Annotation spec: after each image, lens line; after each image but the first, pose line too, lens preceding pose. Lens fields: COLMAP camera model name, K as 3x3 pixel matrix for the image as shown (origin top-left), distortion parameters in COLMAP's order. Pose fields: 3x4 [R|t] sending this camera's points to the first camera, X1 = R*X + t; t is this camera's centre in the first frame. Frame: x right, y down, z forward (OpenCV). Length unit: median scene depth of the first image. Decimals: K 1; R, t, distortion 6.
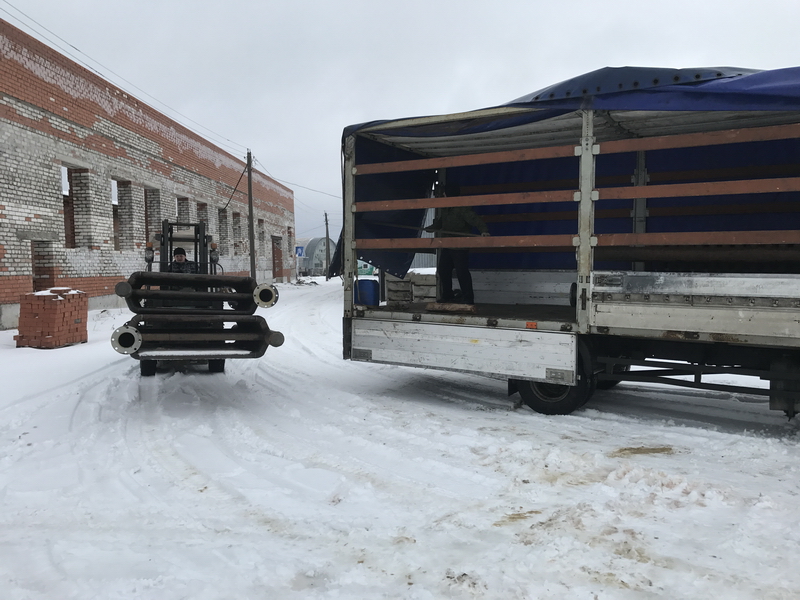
lens RADIAL K [[654.1, 0, 400.0], [0, 654.1, 300.0], [0, 0, 1]] dist [0.044440, -0.061185]
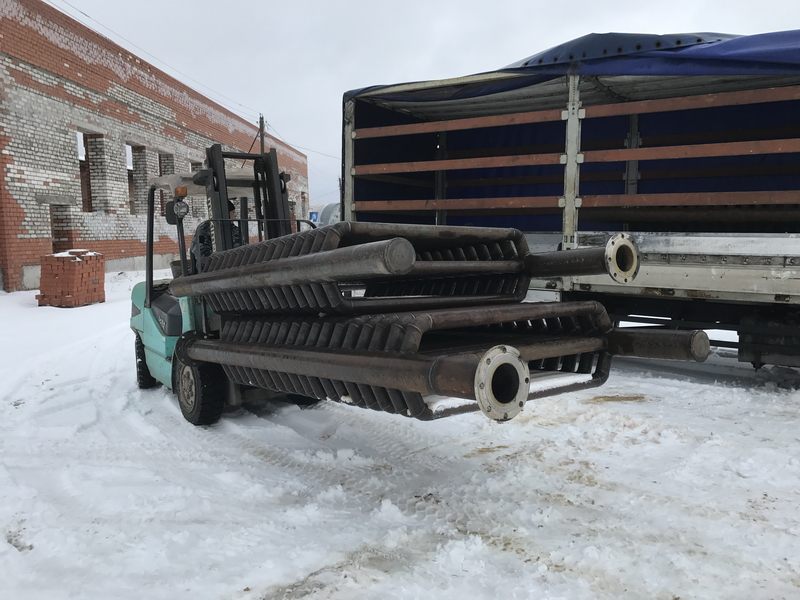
lens RADIAL K [[654.1, 0, 400.0], [0, 654.1, 300.0], [0, 0, 1]] dist [0.044440, -0.061185]
pose [[0.999679, 0.003043, -0.025136, 0.036202], [-0.001741, 0.998664, 0.051638, 0.011584], [0.025260, -0.051578, 0.998349, -0.058424]]
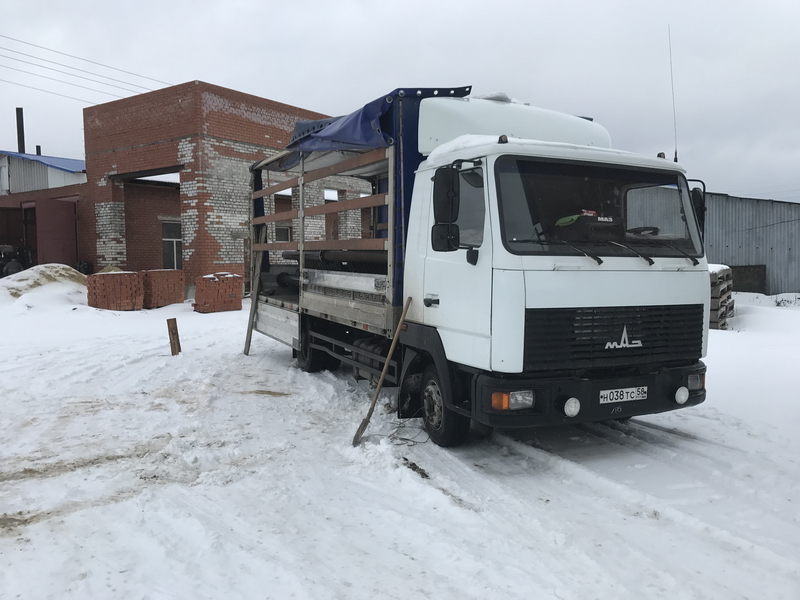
lens RADIAL K [[654.1, 0, 400.0], [0, 654.1, 300.0], [0, 0, 1]] dist [0.044440, -0.061185]
pose [[0.846100, 0.040322, -0.531498, 1.155733], [-0.030126, 0.999158, 0.027843, -0.019885], [0.532173, -0.007546, 0.846602, -0.056186]]
